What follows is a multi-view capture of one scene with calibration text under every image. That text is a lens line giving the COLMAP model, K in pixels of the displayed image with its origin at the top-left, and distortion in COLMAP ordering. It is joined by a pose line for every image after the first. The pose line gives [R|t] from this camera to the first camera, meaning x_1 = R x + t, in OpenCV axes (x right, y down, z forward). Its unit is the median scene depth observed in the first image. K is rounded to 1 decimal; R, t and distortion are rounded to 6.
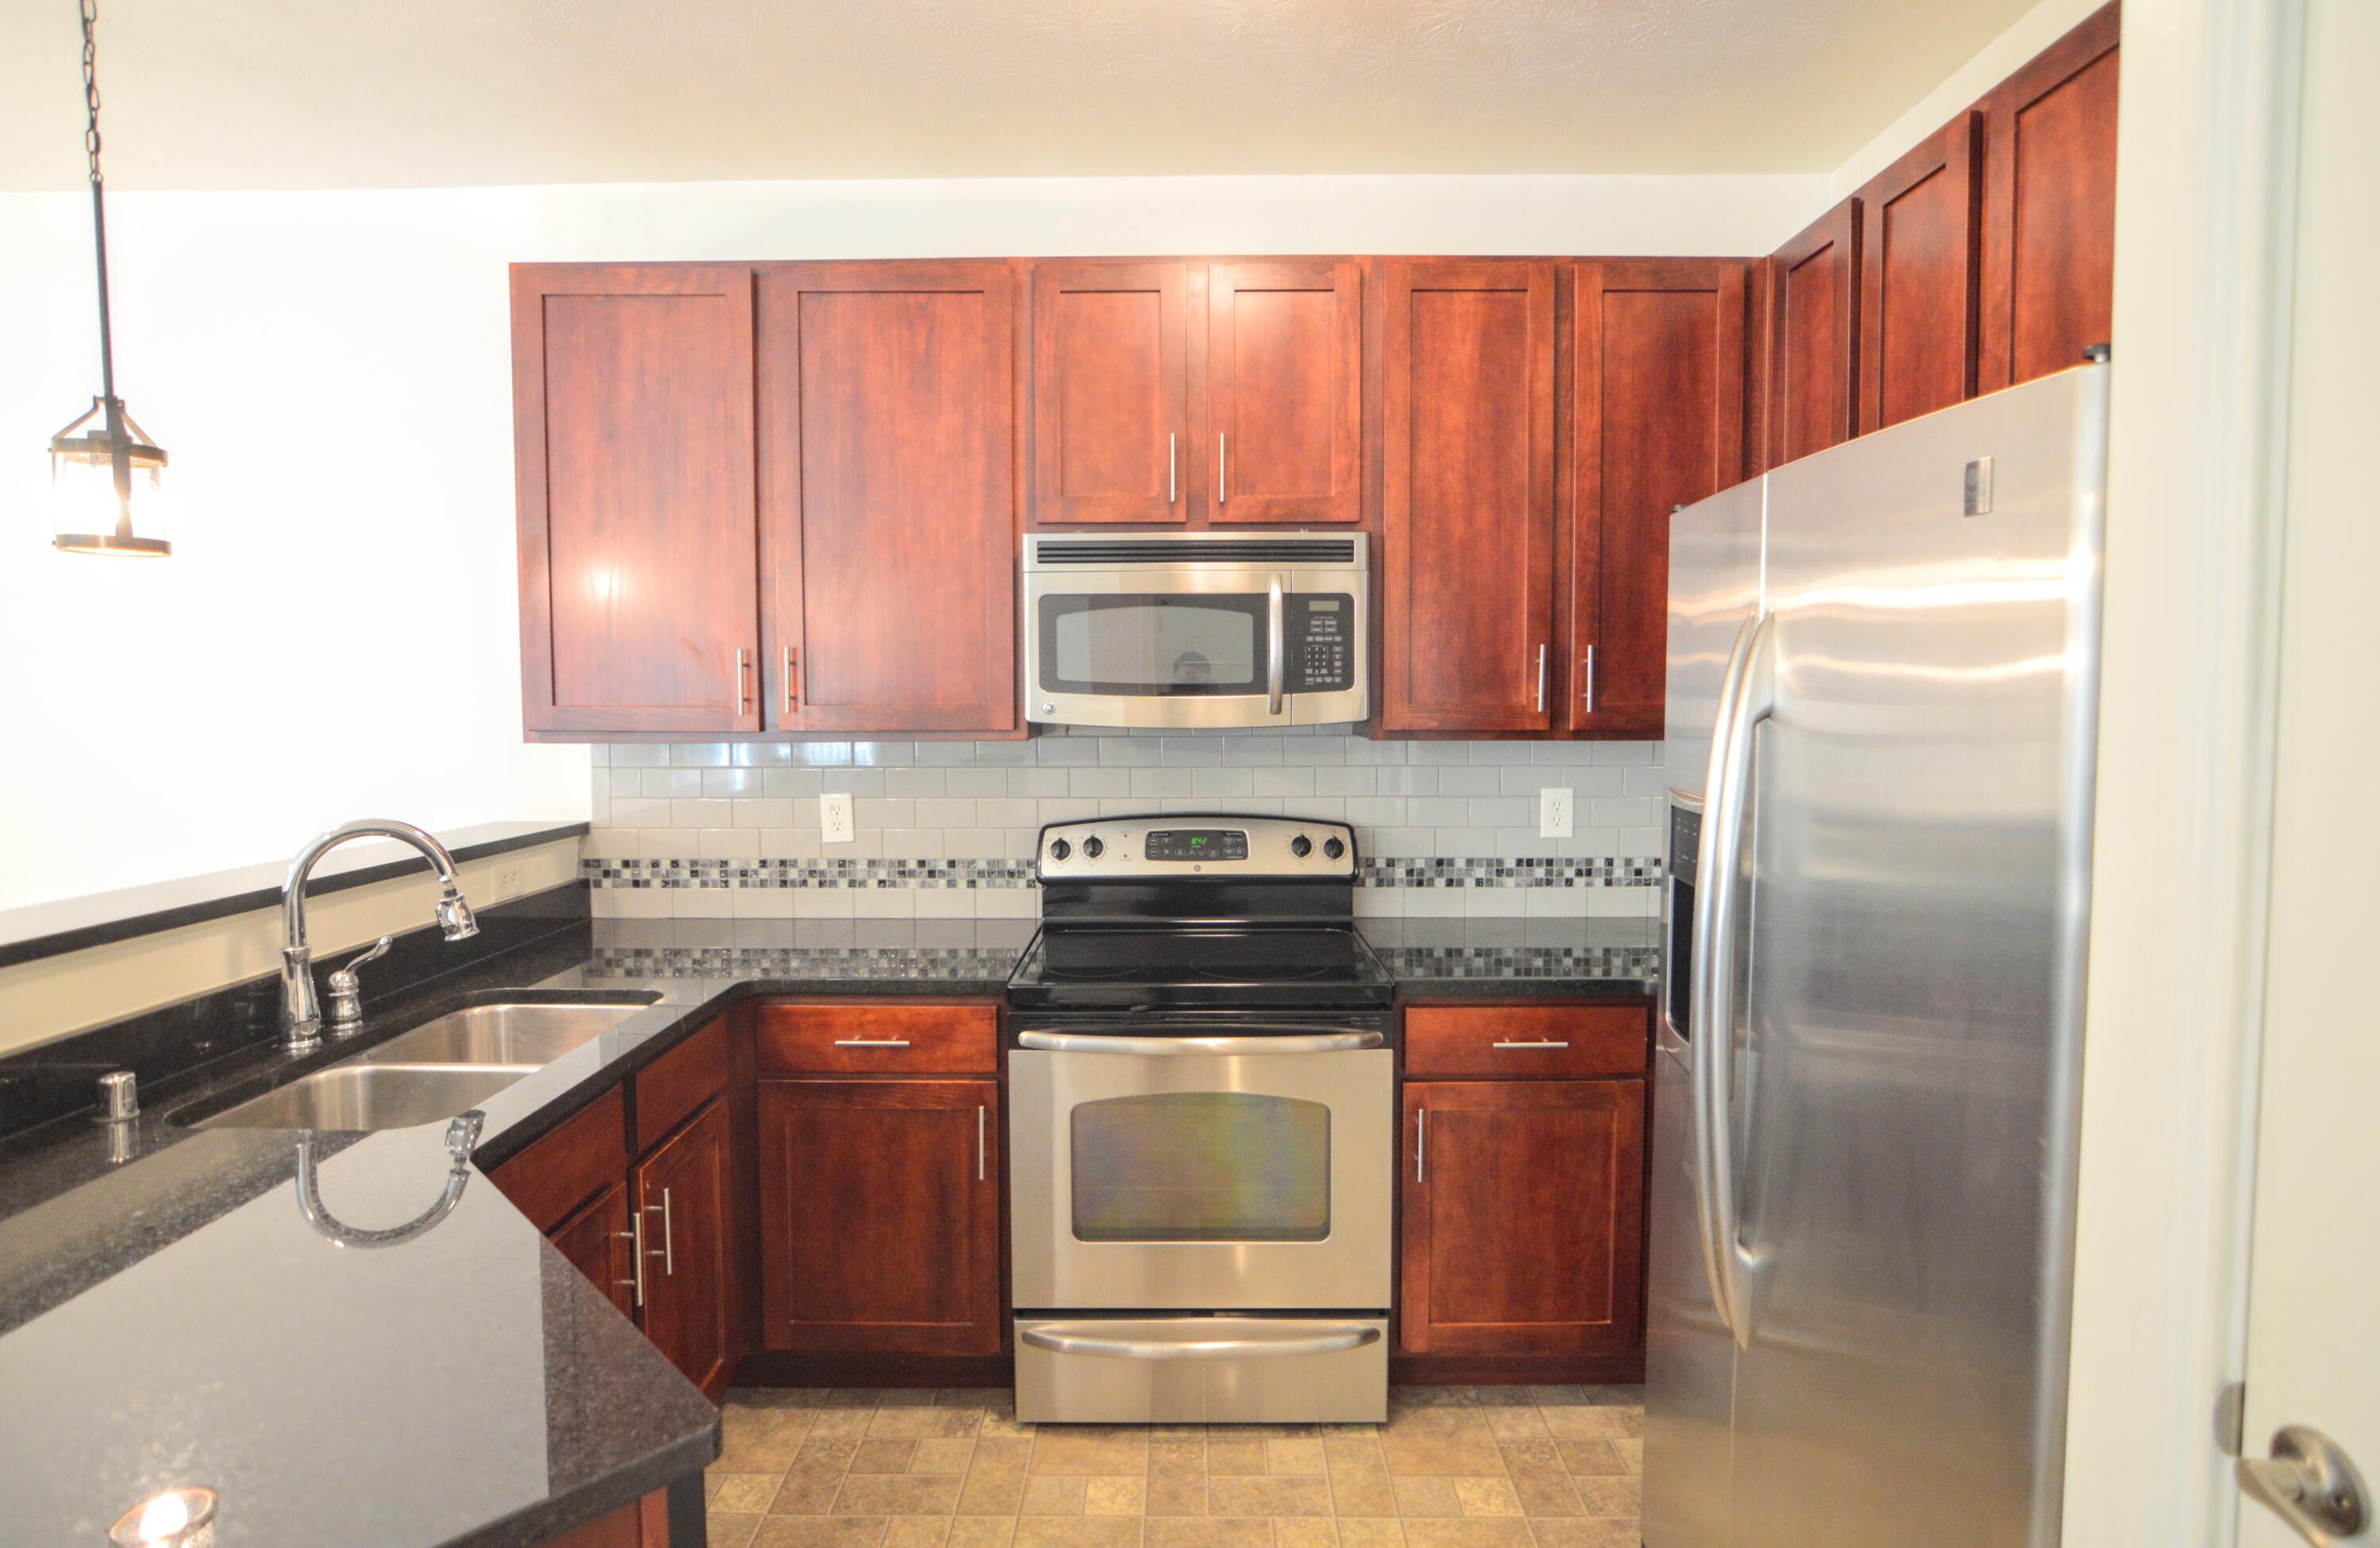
lens RADIAL K [[1209.6, 0, 1191.7], [0, 1209.6, 754.3], [0, 0, 1]] dist [-0.004004, -0.001776]
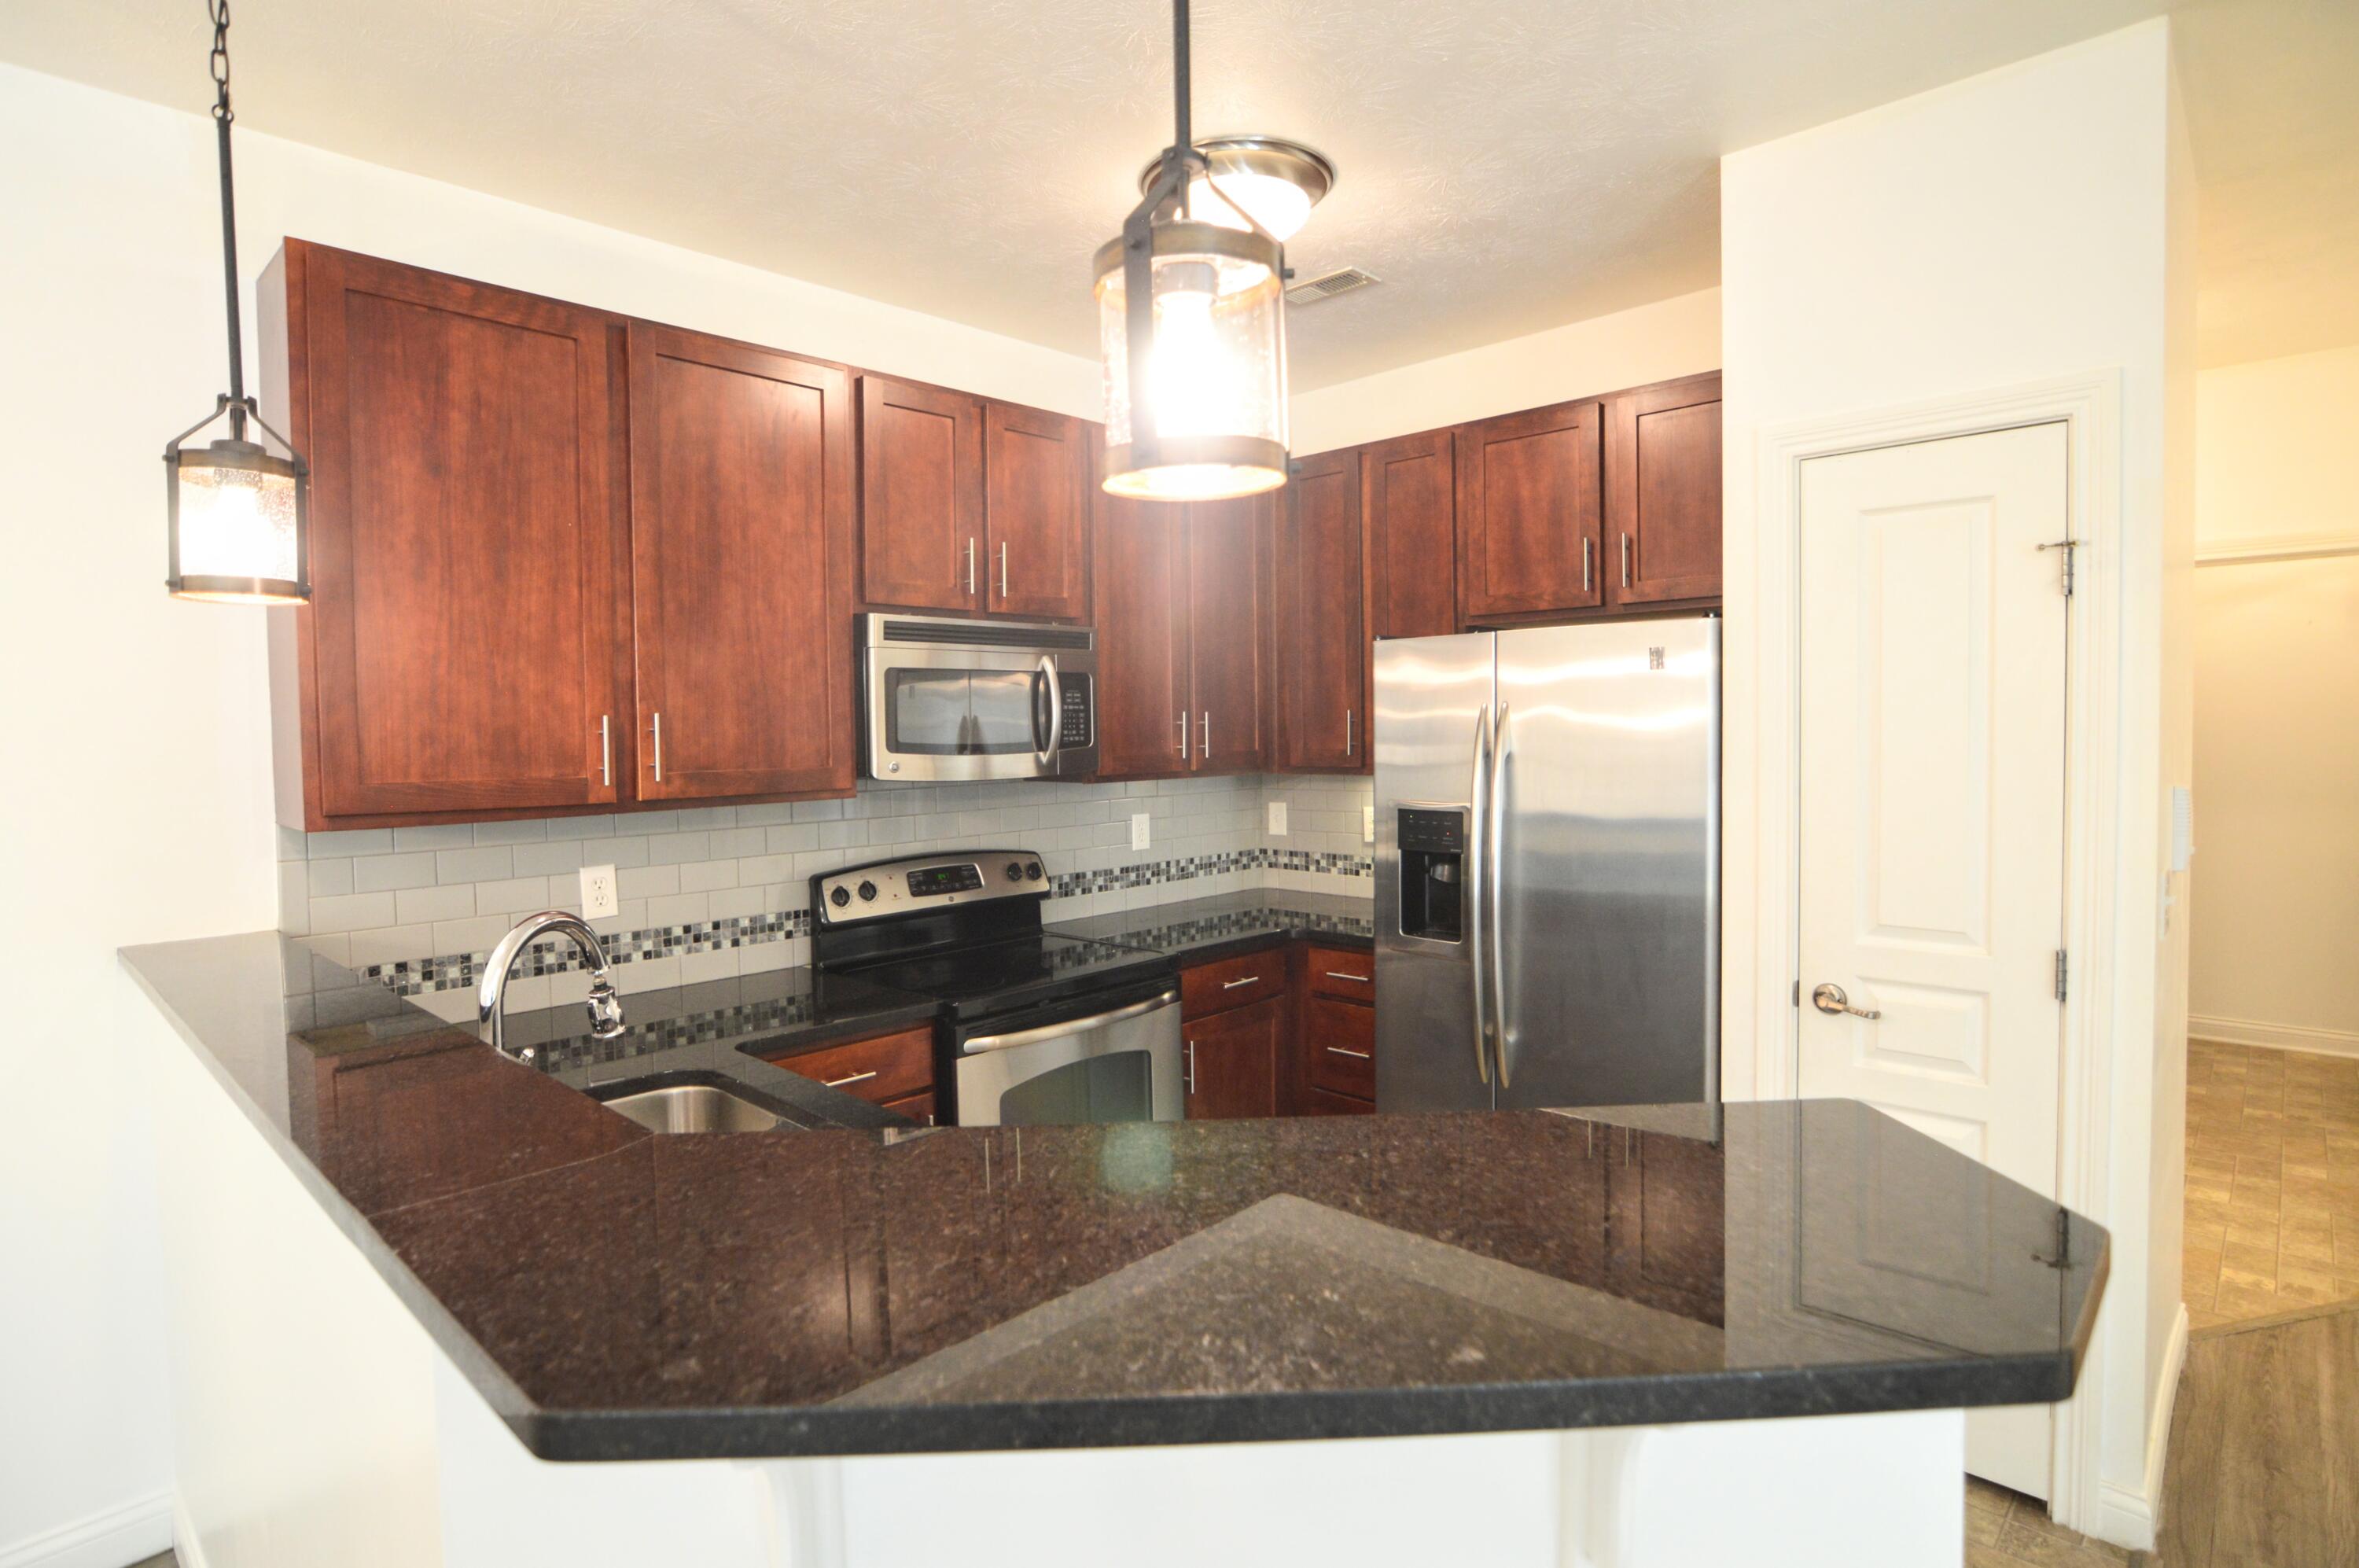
lens RADIAL K [[1191.8, 0, 1179.4], [0, 1191.8, 776.2], [0, 0, 1]] dist [-0.001466, -0.000104]
pose [[0.689037, -0.038434, 0.723707, -0.675683], [0.052652, 0.998609, 0.002903, -0.017142], [-0.722811, 0.036105, 0.690101, 0.031319]]
